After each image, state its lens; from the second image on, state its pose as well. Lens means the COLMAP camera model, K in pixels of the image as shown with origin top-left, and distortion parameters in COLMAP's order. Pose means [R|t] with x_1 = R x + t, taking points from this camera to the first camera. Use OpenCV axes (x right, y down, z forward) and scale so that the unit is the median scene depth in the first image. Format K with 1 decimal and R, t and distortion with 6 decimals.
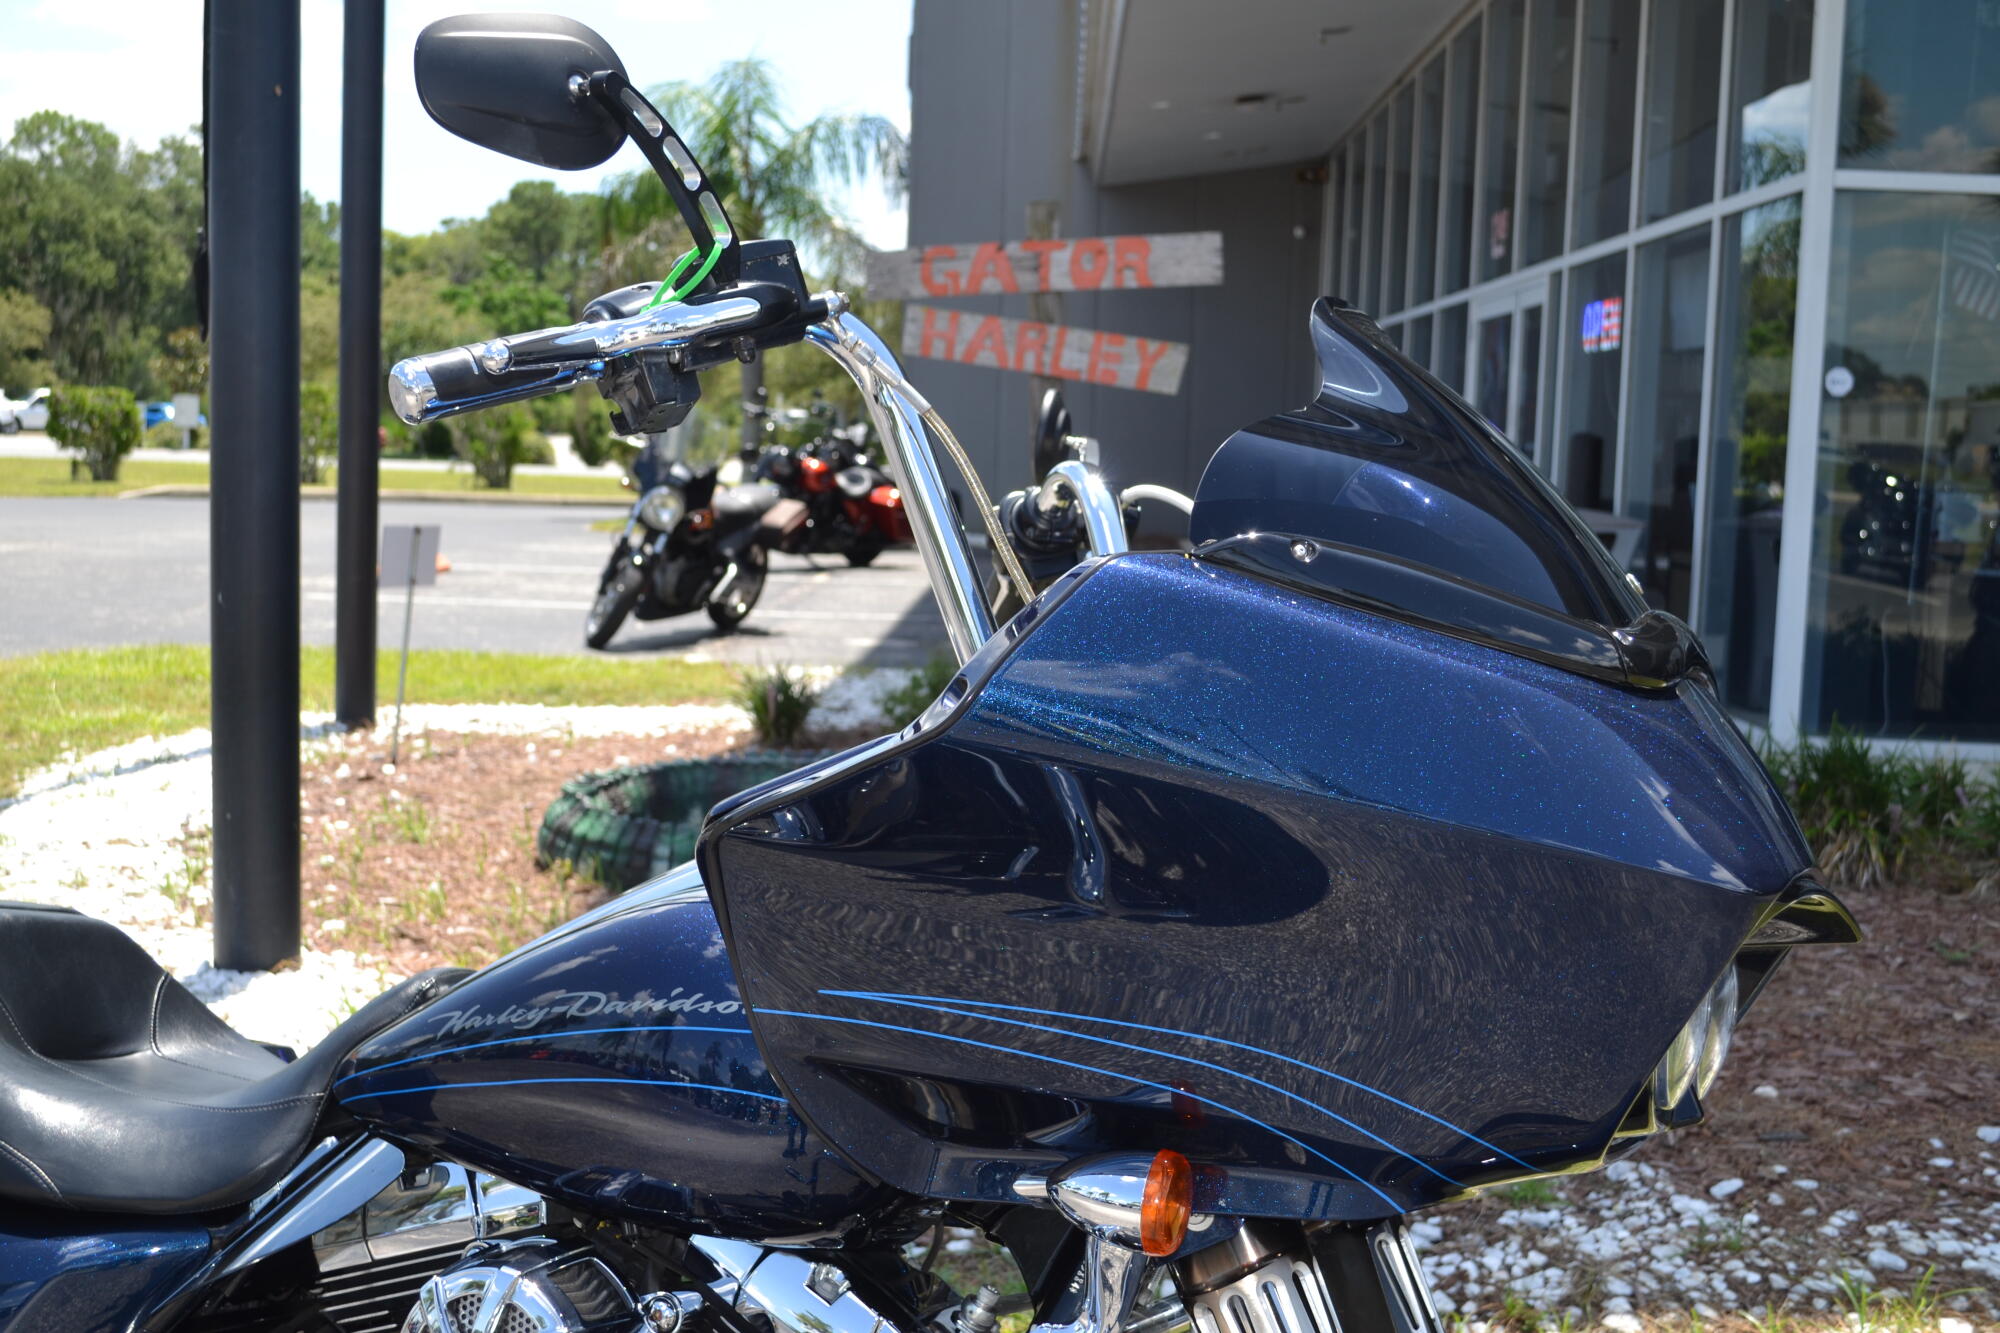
lens RADIAL K [[2272.2, 0, 965.0], [0, 2272.2, 660.1], [0, 0, 1]] dist [-0.053967, 0.038761]
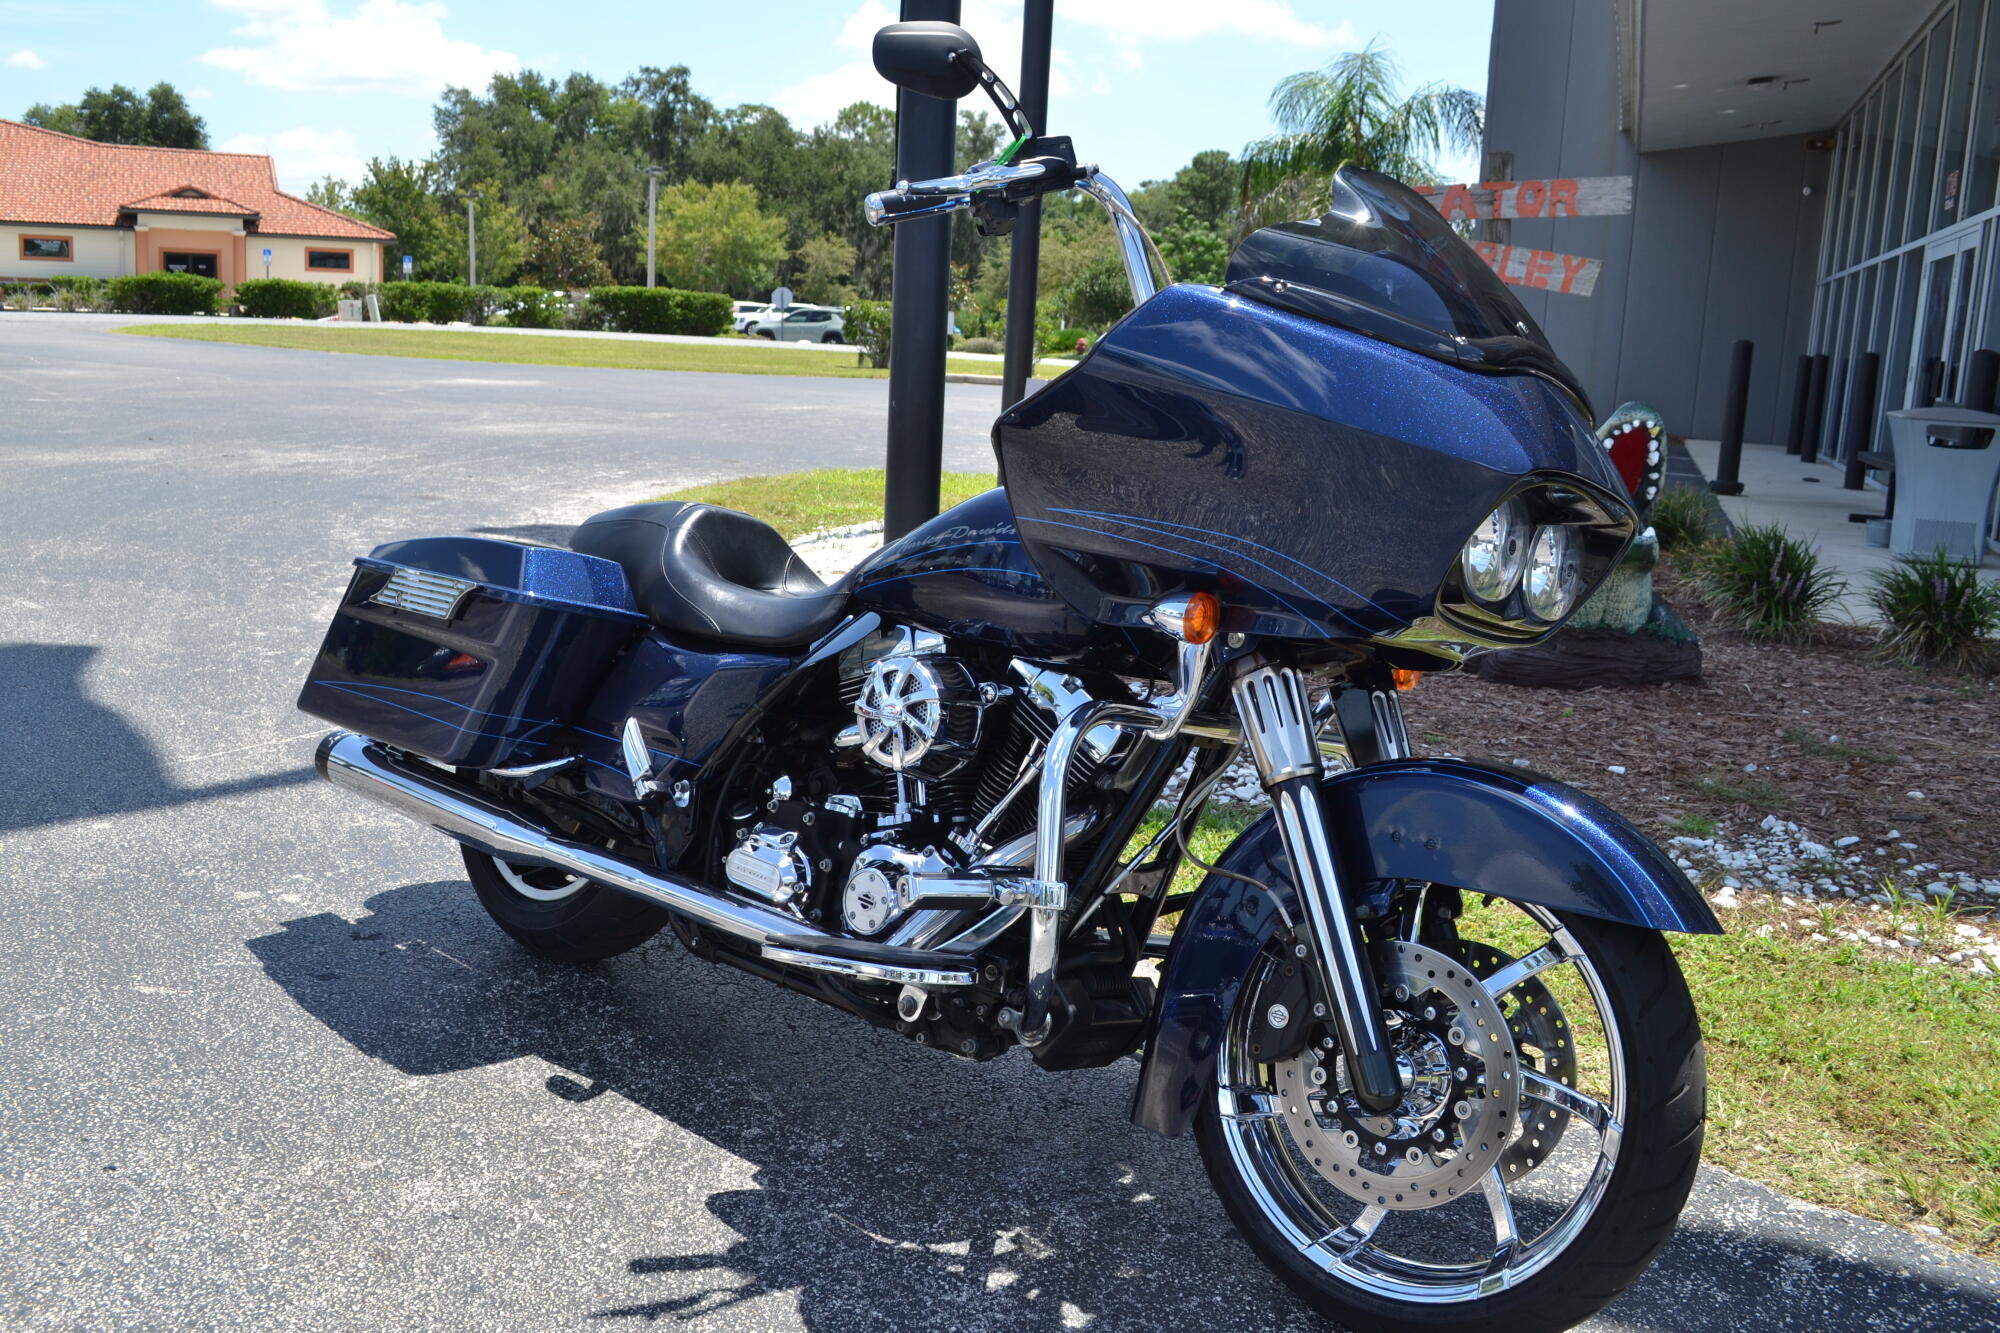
lens RADIAL K [[1740.8, 0, 987.2], [0, 1740.8, 666.2], [0, 0, 1]] dist [-0.081821, 0.022091]
pose [[0.952595, 0.075102, -0.294825, 0.068404], [-0.050898, 0.994736, 0.088939, 0.029153], [0.299952, -0.069717, 0.951403, -0.097303]]
